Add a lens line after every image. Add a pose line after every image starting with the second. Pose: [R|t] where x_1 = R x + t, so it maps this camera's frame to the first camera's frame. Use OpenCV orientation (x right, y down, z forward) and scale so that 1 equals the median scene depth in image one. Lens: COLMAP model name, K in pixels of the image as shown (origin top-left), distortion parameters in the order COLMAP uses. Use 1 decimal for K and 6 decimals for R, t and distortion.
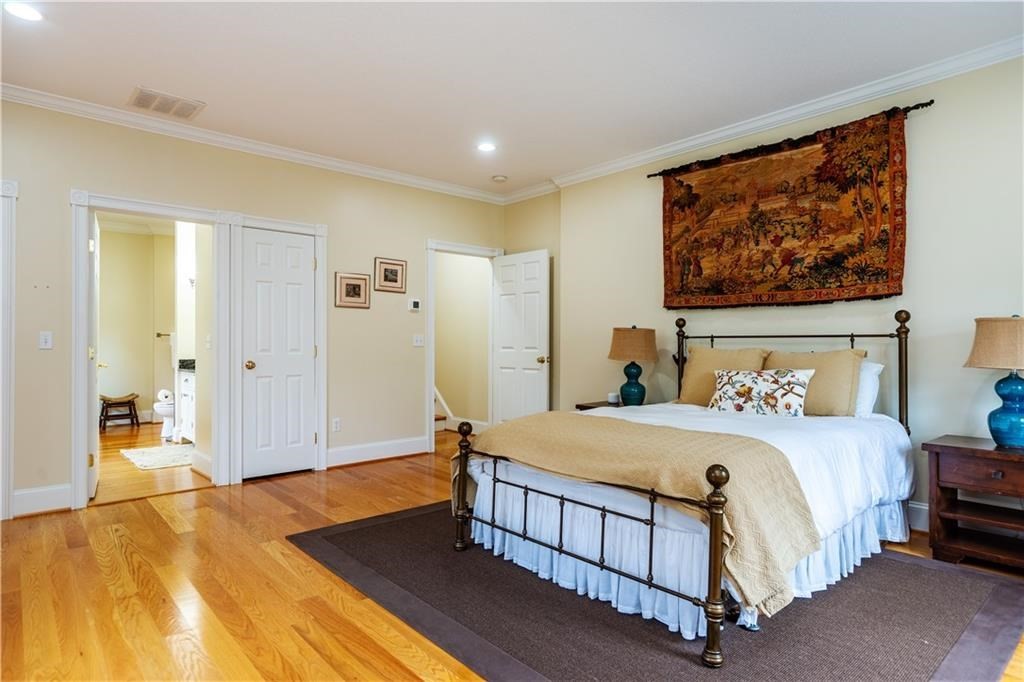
lens RADIAL K [[576.5, 0, 513.0], [0, 576.5, 343.4], [0, 0, 1]] dist [0.002777, 0.000290]
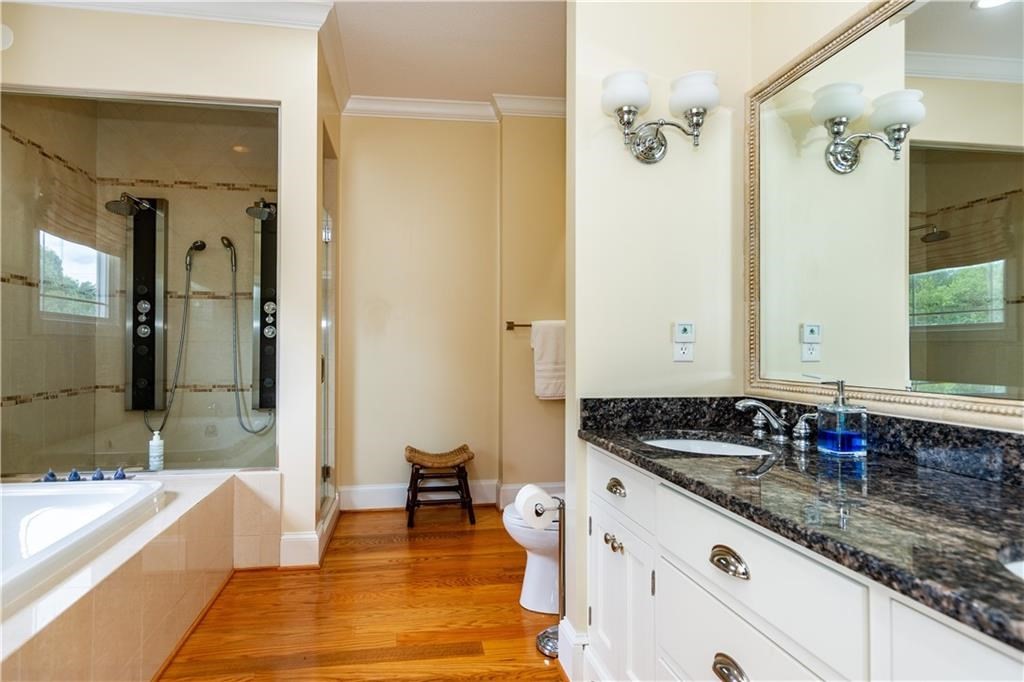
lens RADIAL K [[576.5, 0, 512.0], [0, 576.5, 341.8], [0, 0, 1]] dist [0.002777, 0.000290]
pose [[0.866089, -0.004502, -0.499869, -0.386955], [0.001265, 0.999976, -0.006814, 0.001051], [0.499888, 0.005269, 0.866074, 0.609113]]
